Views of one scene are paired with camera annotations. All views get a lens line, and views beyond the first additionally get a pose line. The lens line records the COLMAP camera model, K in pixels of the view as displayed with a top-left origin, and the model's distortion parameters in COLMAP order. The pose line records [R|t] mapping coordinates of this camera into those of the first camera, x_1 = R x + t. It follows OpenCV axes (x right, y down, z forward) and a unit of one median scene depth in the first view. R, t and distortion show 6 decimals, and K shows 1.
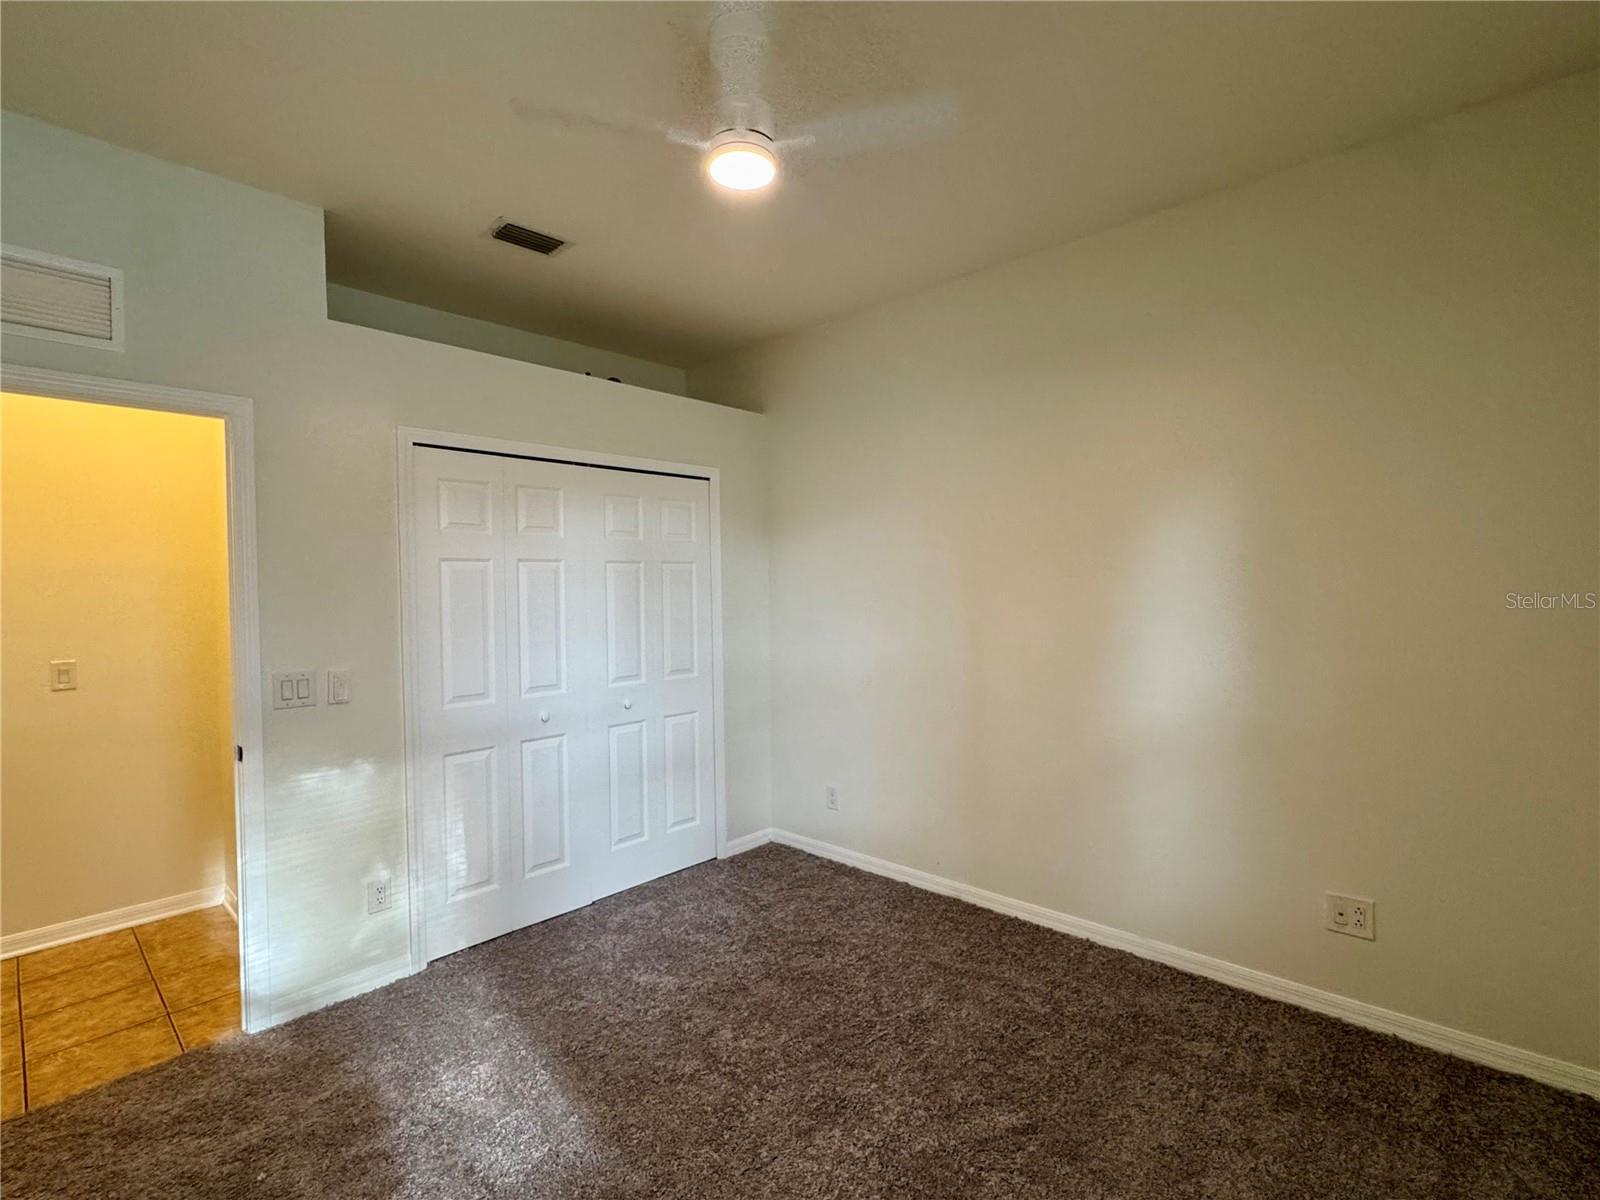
lens RADIAL K [[735.4, 0, 784.8], [0, 735.4, 600.3], [0, 0, 1]] dist [-0.002503, 0.000334]
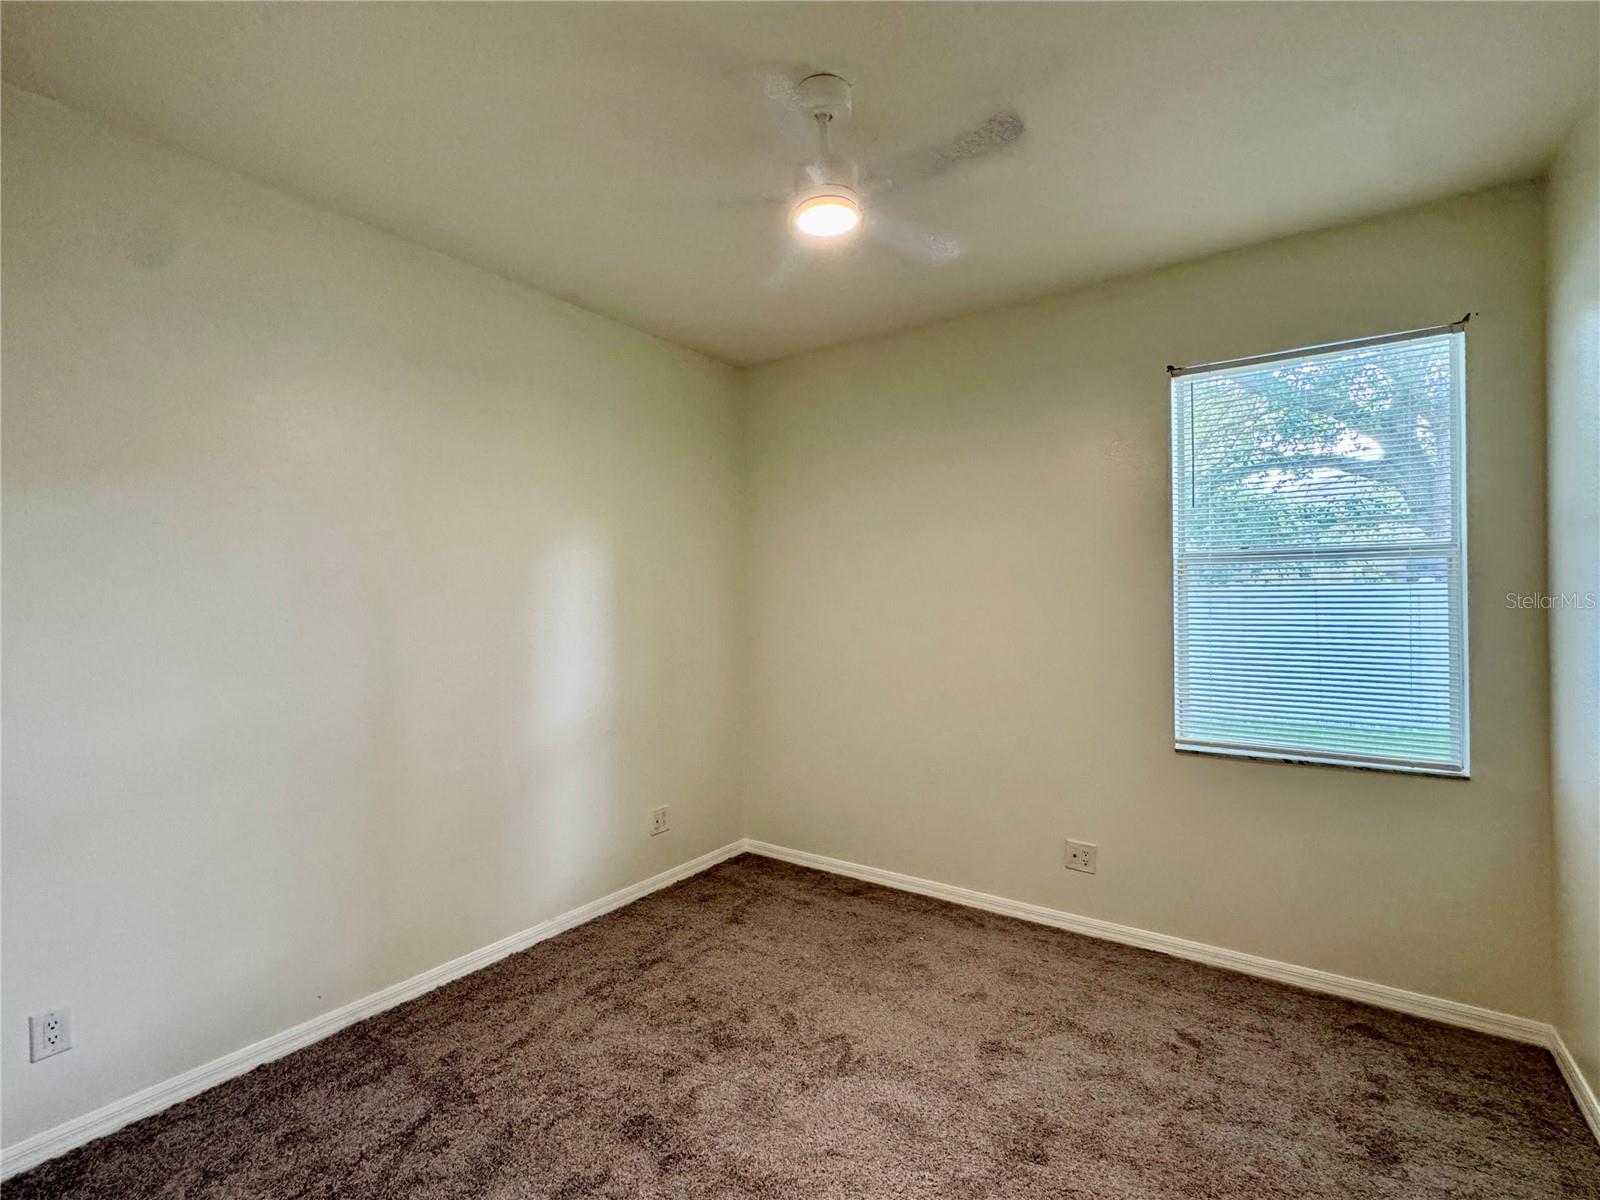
lens RADIAL K [[735.4, 0, 801.2], [0, 735.4, 599.9], [0, 0, 1]] dist [-0.002503, 0.000334]
pose [[-0.162555, 0.024104, 0.986405, -0.667590], [0.019118, 0.999591, -0.021276, -0.007334], [-0.986514, 0.015400, -0.162949, 0.737652]]
